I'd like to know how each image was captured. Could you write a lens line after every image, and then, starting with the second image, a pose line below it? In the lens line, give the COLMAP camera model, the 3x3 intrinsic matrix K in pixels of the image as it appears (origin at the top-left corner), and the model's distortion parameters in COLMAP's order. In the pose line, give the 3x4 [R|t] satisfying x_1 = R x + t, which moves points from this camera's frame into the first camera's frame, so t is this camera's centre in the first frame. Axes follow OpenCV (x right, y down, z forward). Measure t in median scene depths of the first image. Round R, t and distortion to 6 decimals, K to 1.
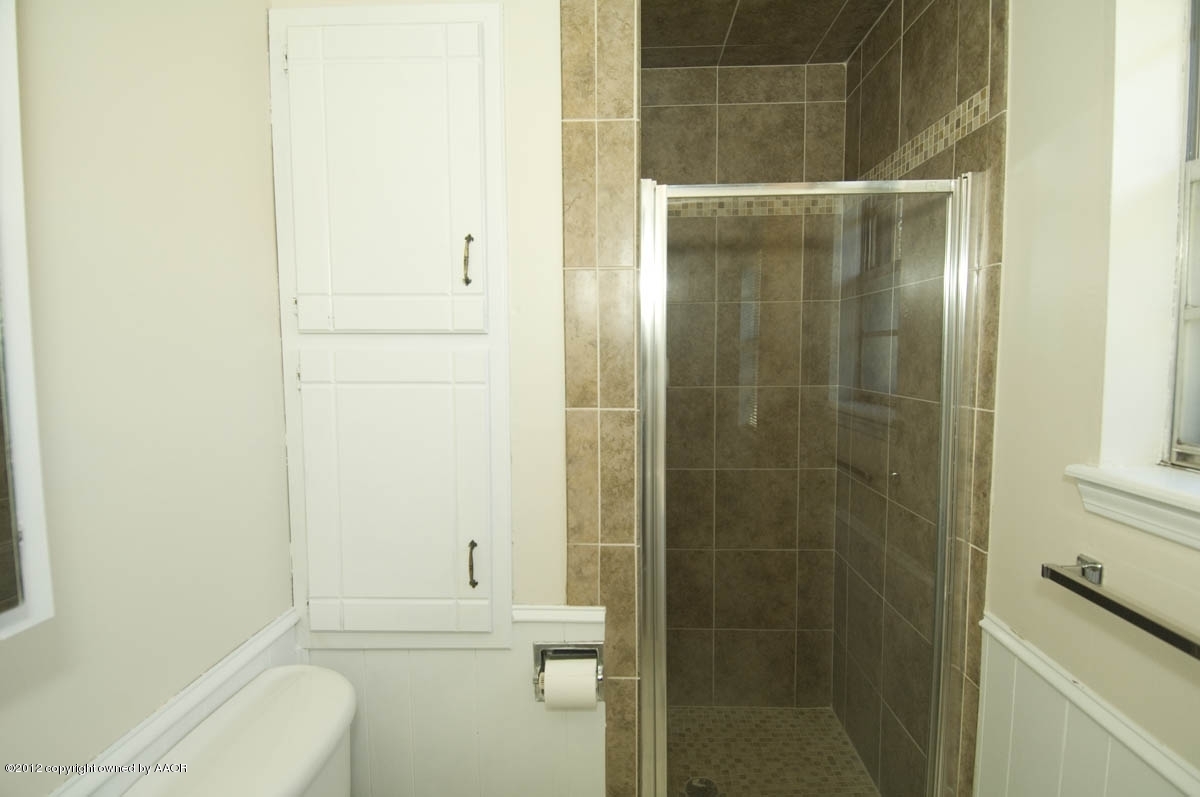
lens RADIAL K [[620.5, 0, 604.3], [0, 620.5, 404.1], [0, 0, 1]] dist [0.055510, -0.058966]
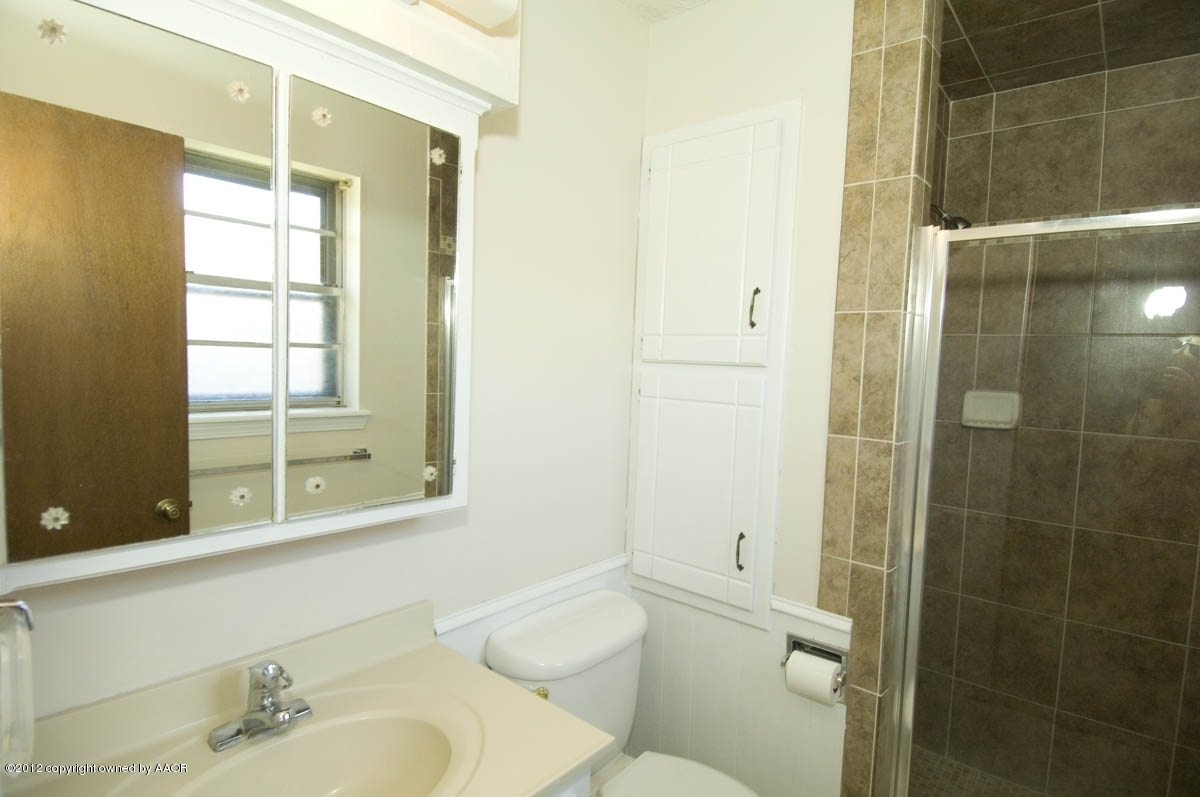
lens RADIAL K [[620.5, 0, 604.3], [0, 620.5, 404.1], [0, 0, 1]] dist [0.055510, -0.058966]
pose [[0.782861, 0.076354, -0.617494, 0.315504], [-0.091659, 0.995766, 0.006922, -0.018534], [0.615408, 0.051179, 0.786545, -0.153190]]
